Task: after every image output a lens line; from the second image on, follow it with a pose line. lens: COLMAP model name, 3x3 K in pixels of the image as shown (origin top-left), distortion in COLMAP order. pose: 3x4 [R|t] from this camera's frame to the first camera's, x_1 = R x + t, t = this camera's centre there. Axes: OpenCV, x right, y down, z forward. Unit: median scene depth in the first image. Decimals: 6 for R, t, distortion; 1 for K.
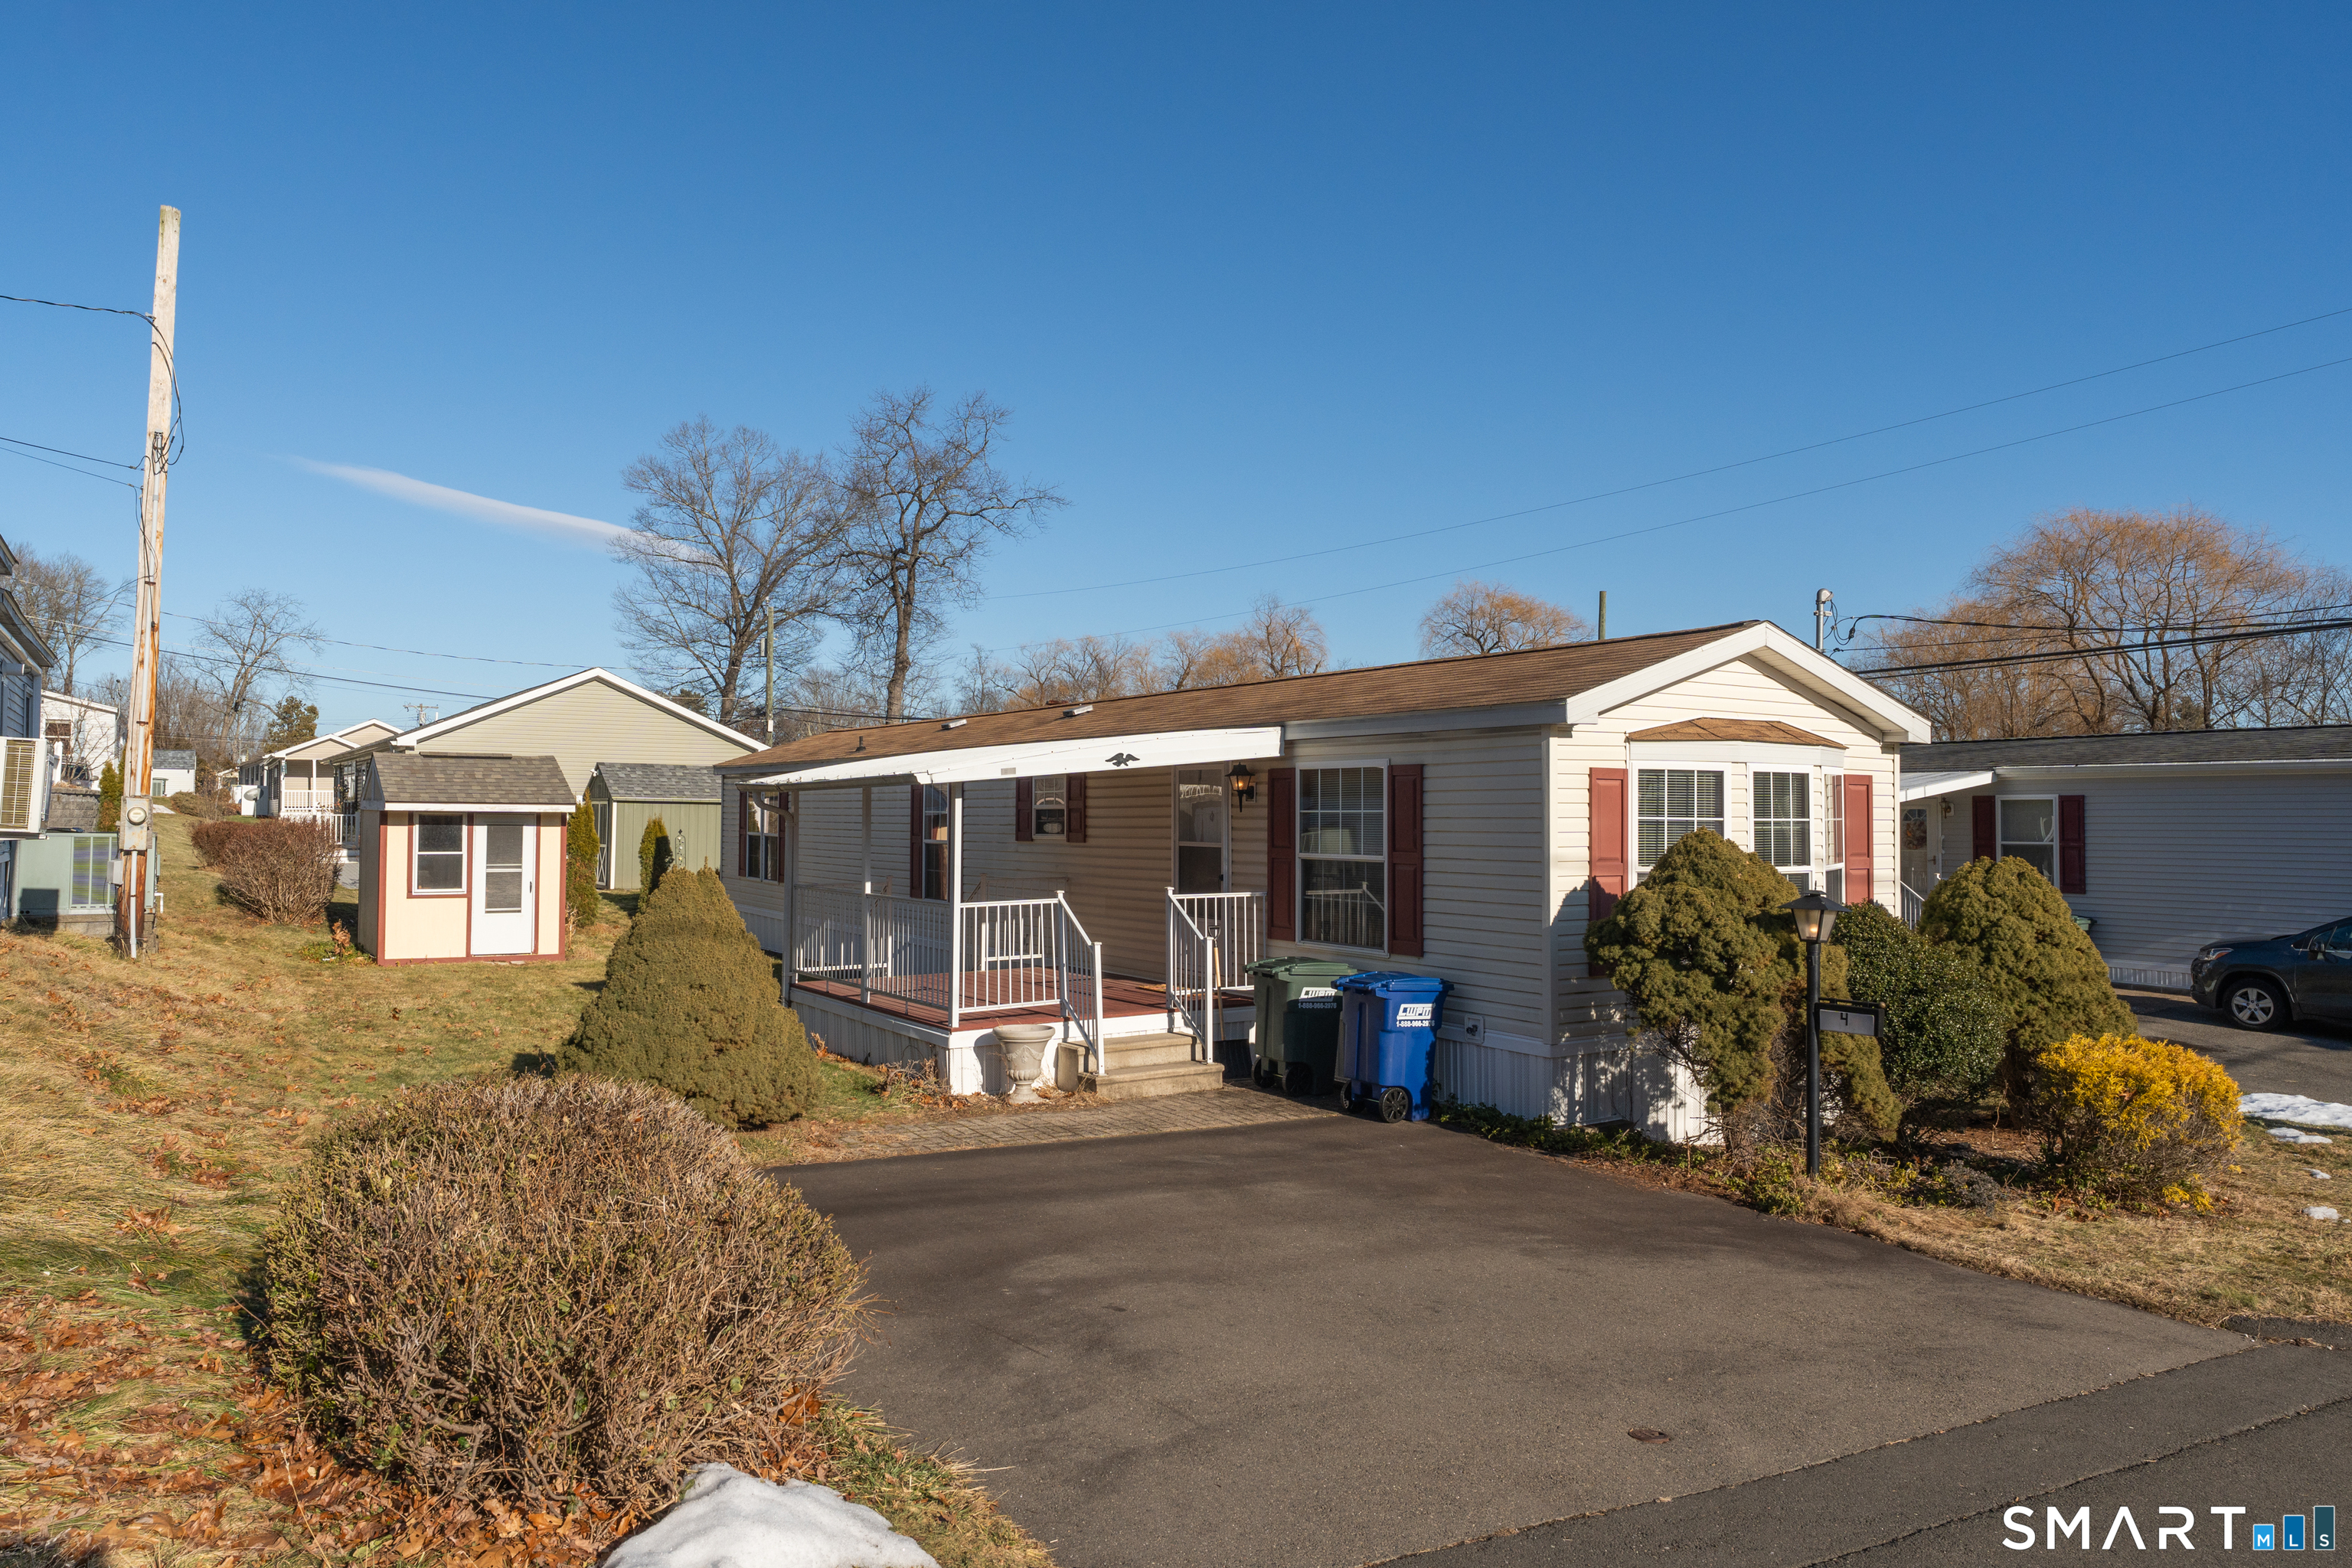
lens RADIAL K [[1539.0, 0, 1166.7], [0, 1539.0, 775.4], [0, 0, 1]] dist [0.001689, -0.001404]
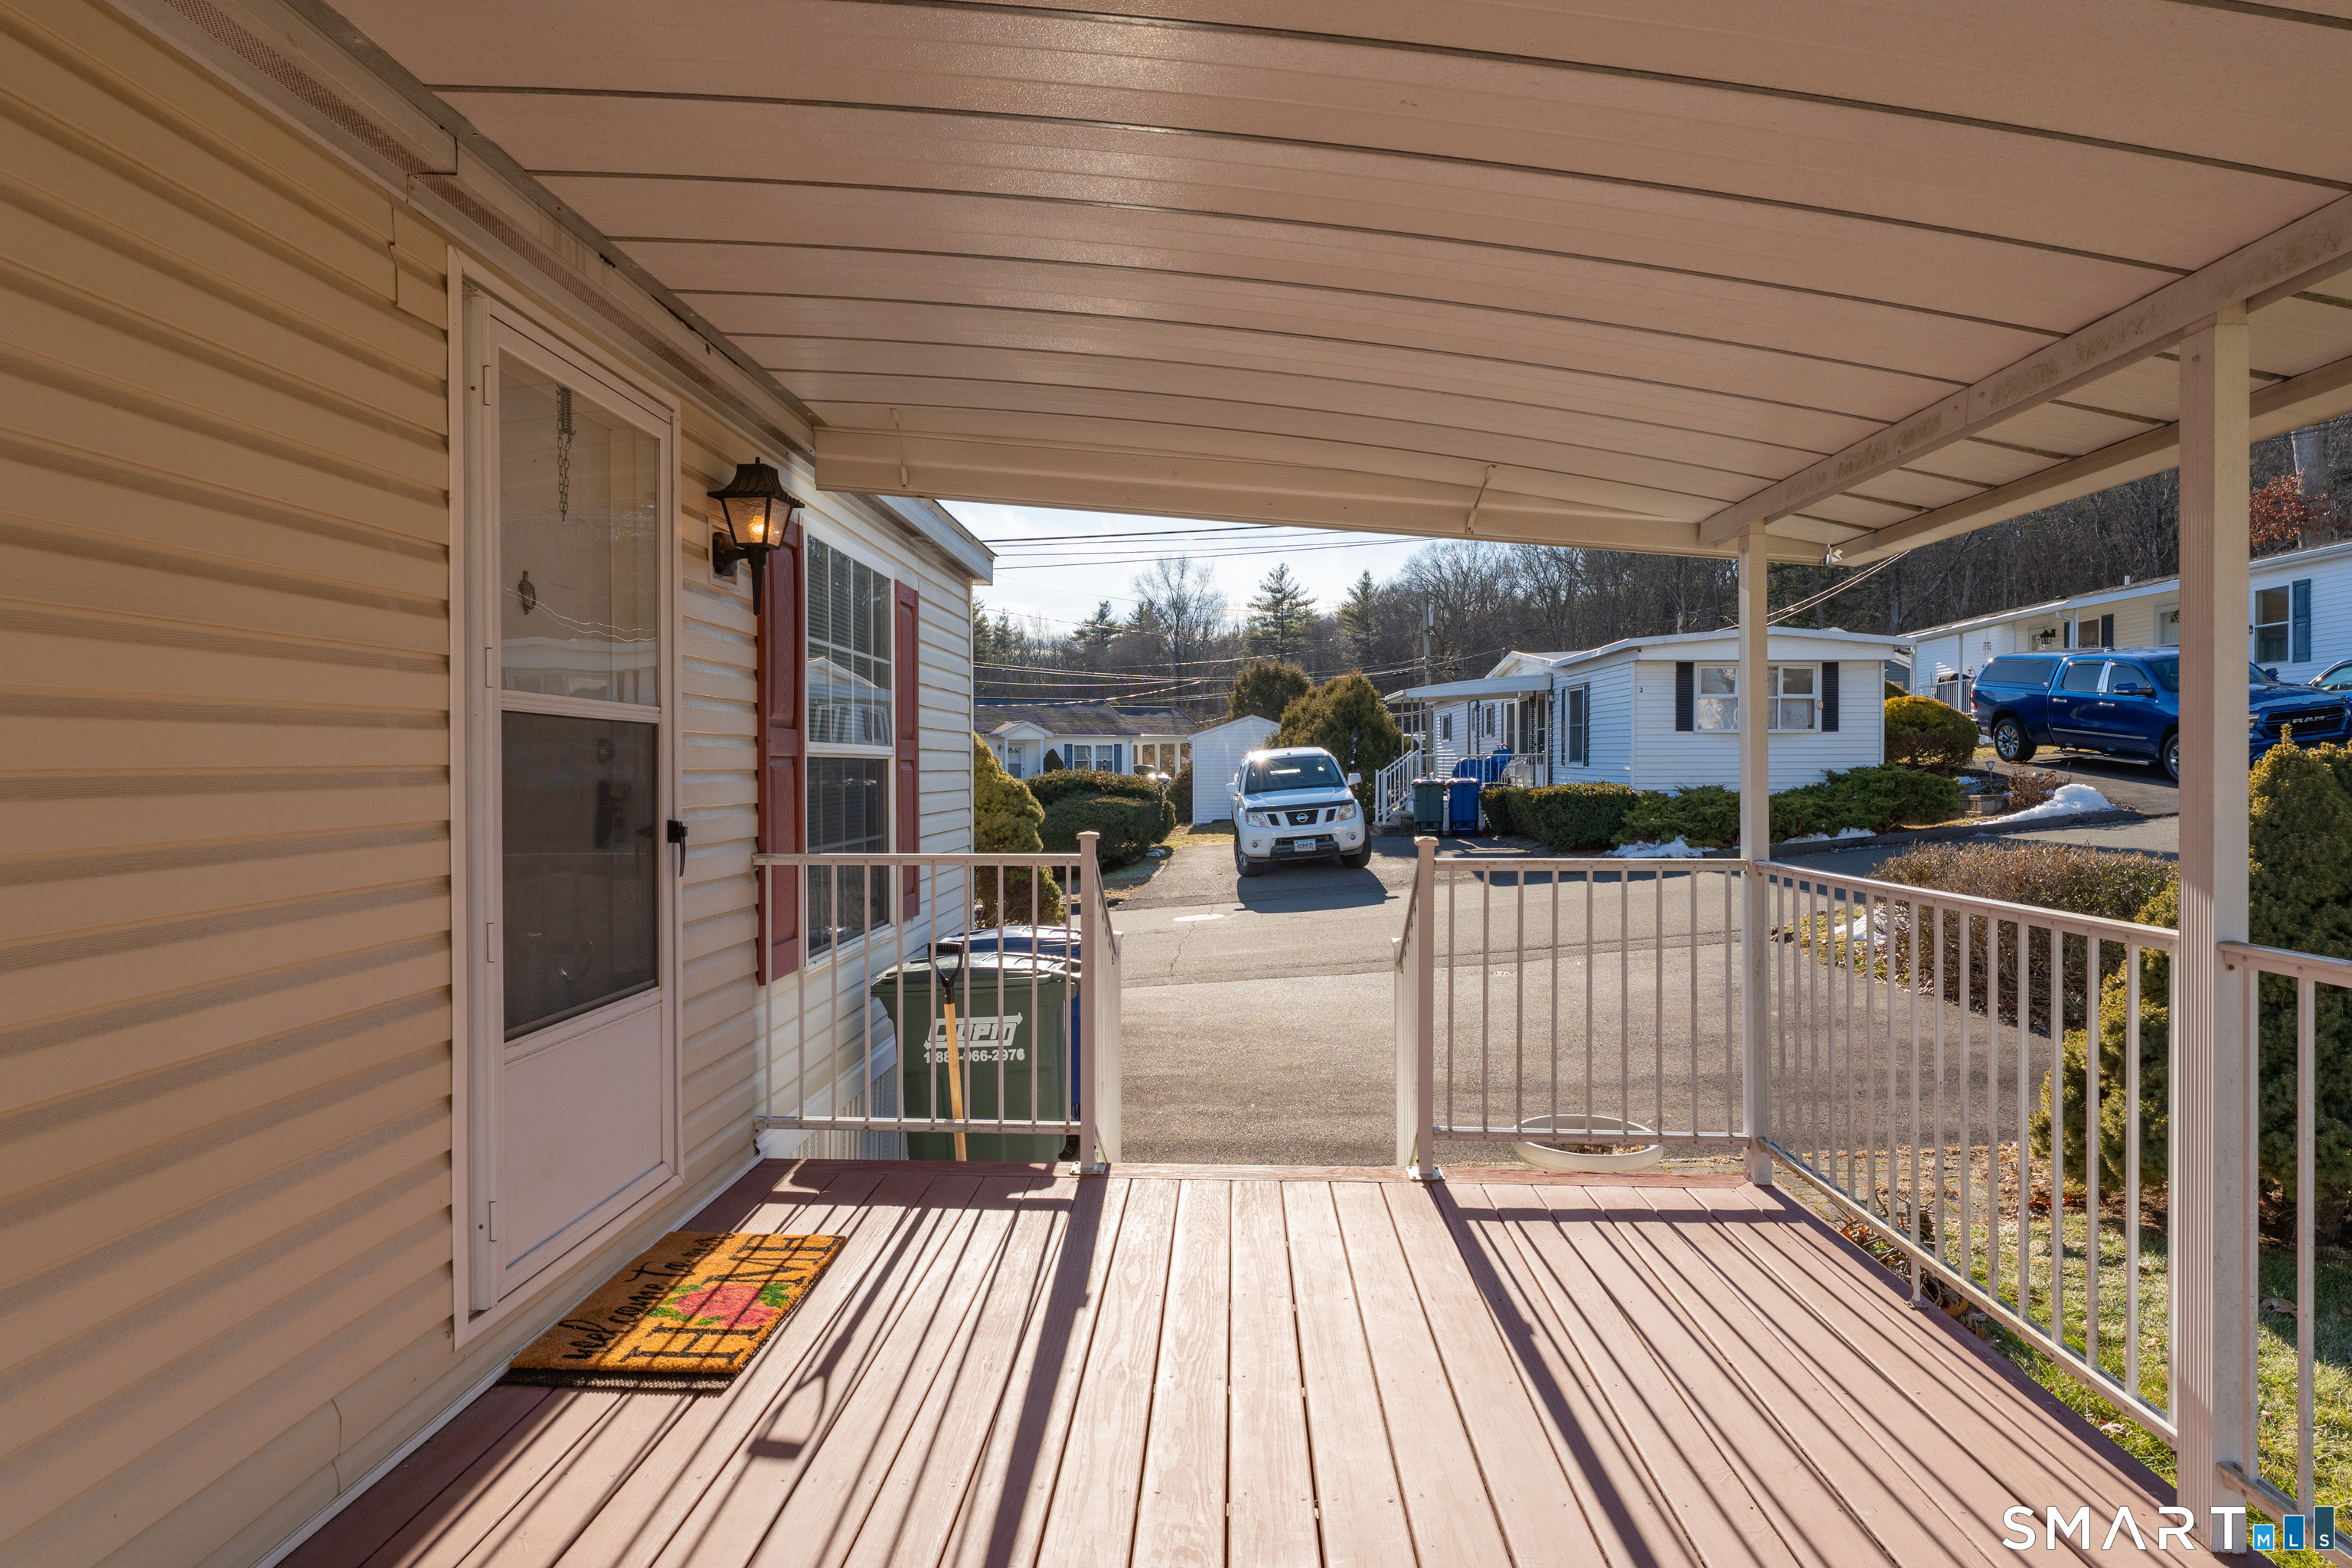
lens RADIAL K [[1313.8, 0, 1176.0], [0, 1313.8, 784.0], [0, 0, 1]] dist [0.000950, -0.000706]
pose [[-0.814718, -0.006707, 0.579819, -0.184129], [-0.013129, 0.999890, -0.006882, 0.060831], [-0.579709, -0.013219, -0.814716, 1.190524]]
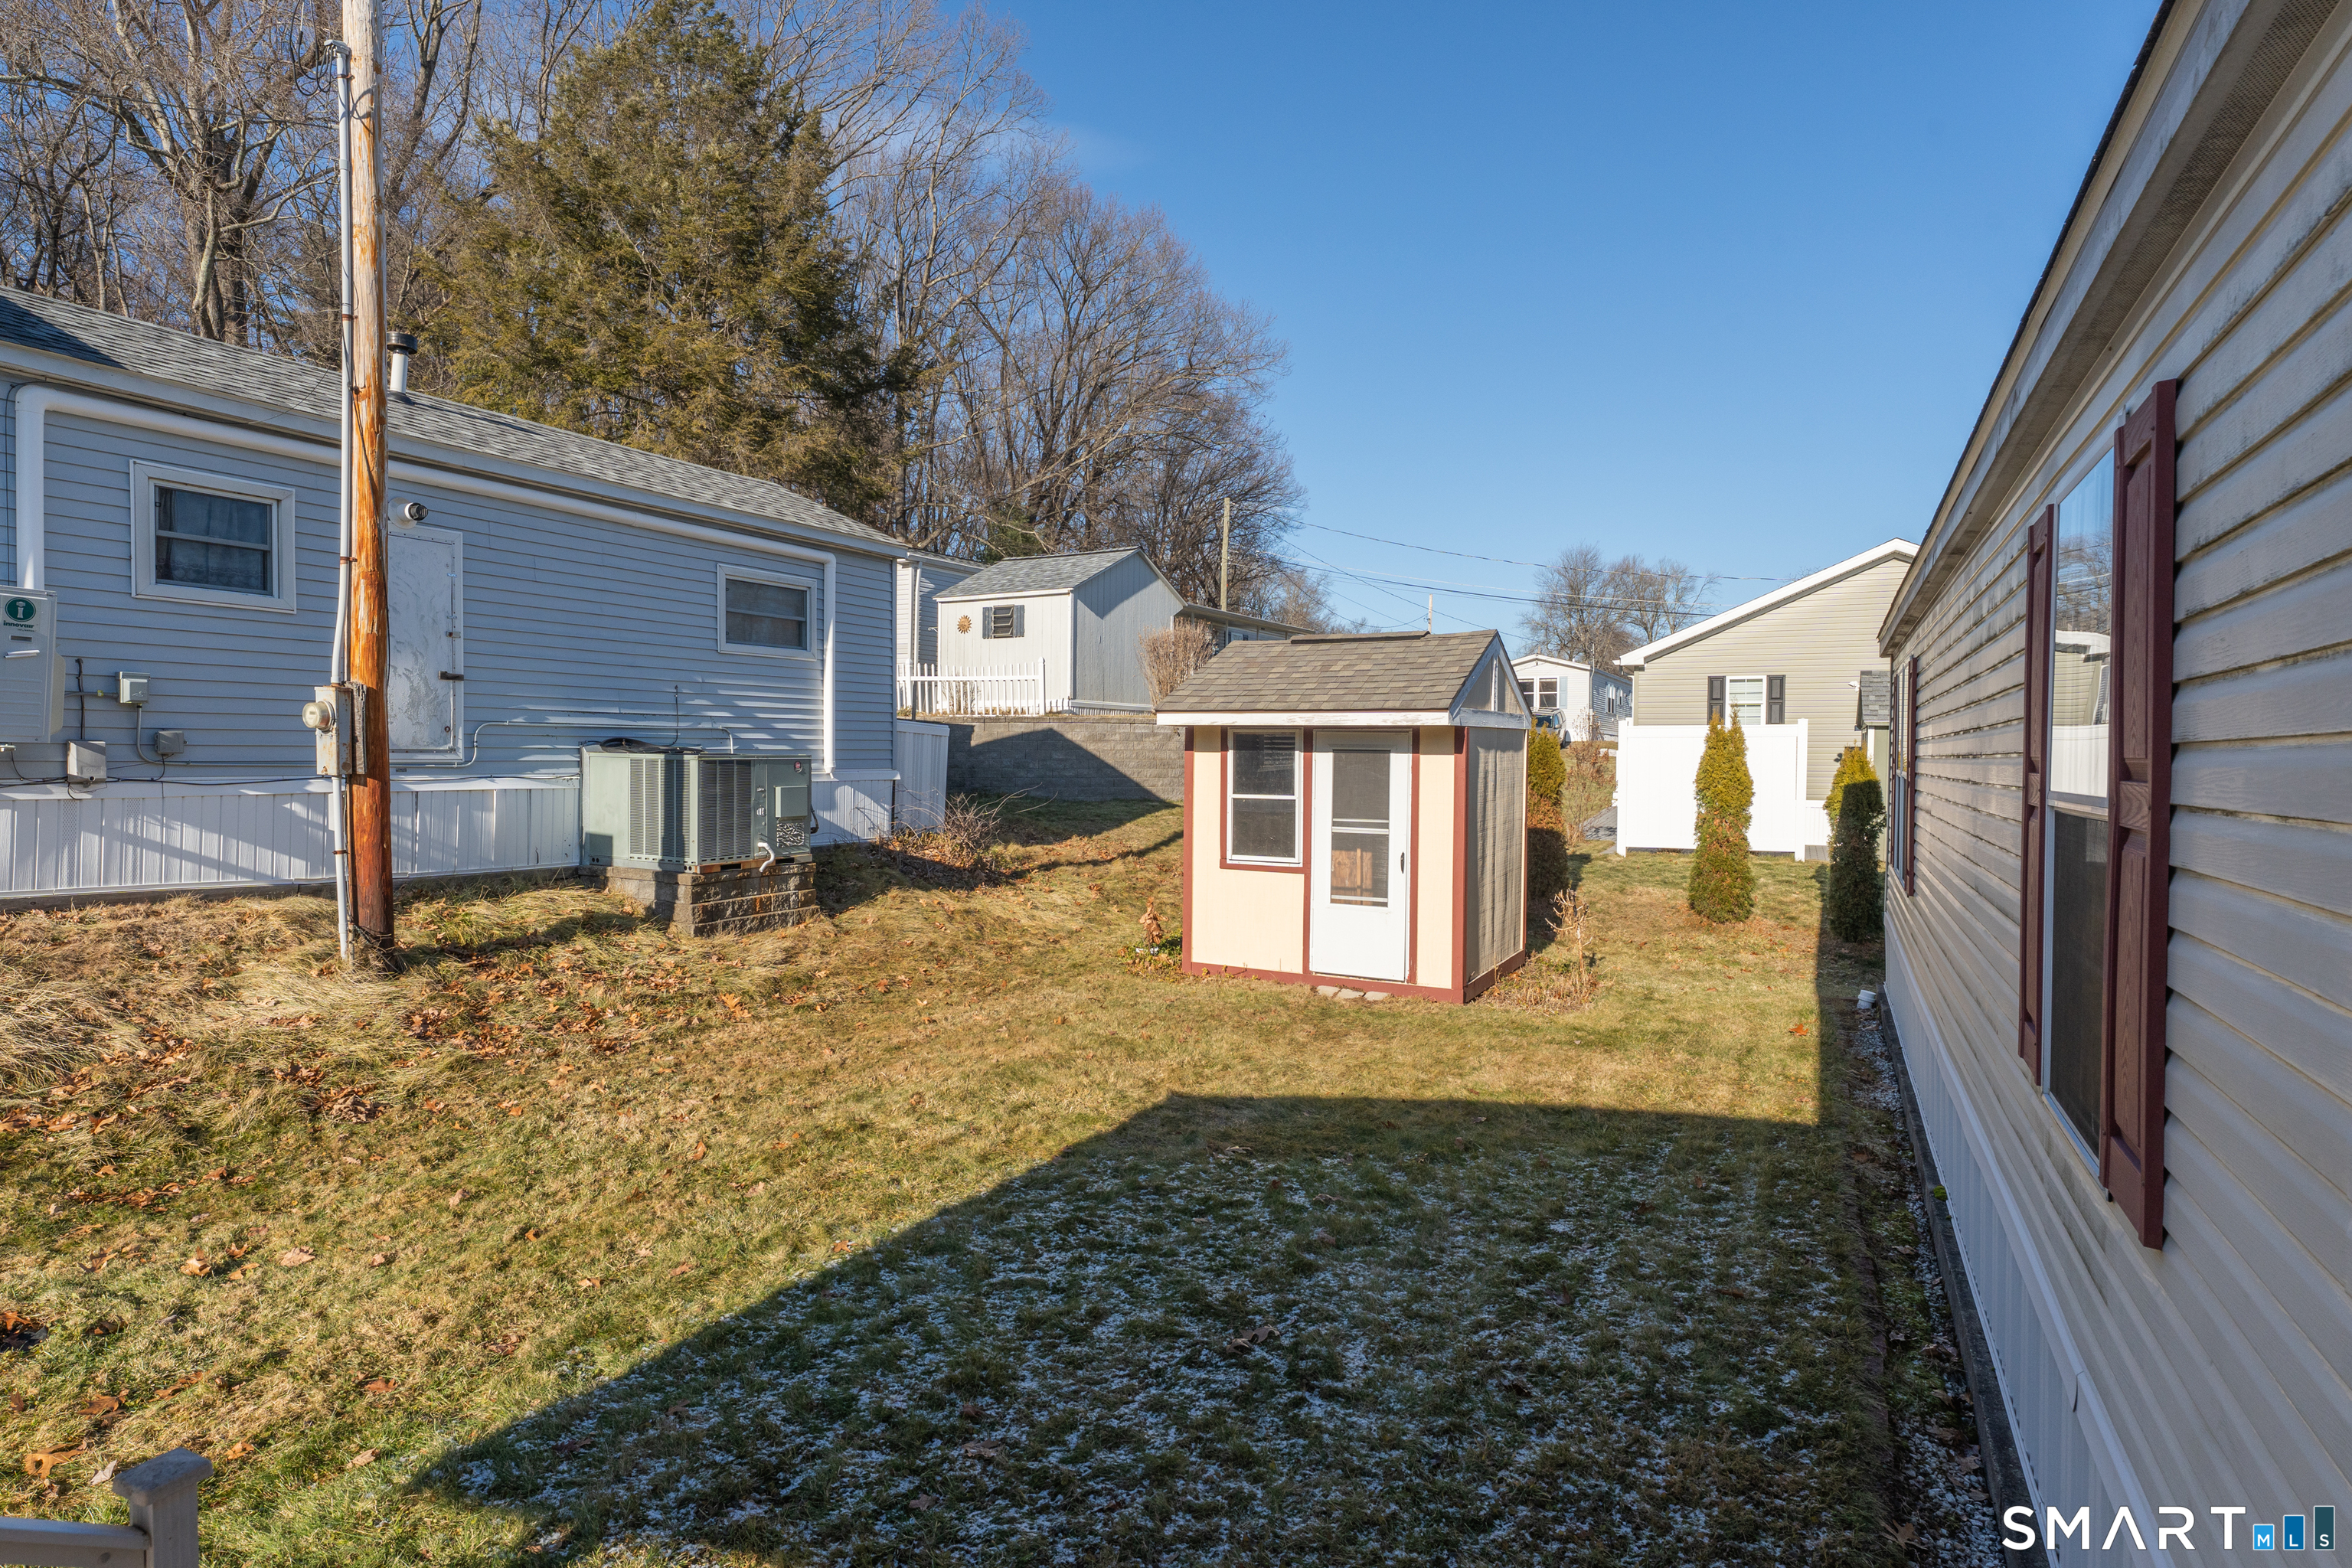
lens RADIAL K [[1249.1, 0, 1168.1], [0, 1249.1, 781.0], [0, 0, 1]] dist [0.000568, 0.000788]
pose [[0.494108, 0.015644, -0.869260, -0.109293], [0.017589, 0.999454, 0.027985, 0.049559], [0.869223, -0.029117, 0.493563, 1.205423]]
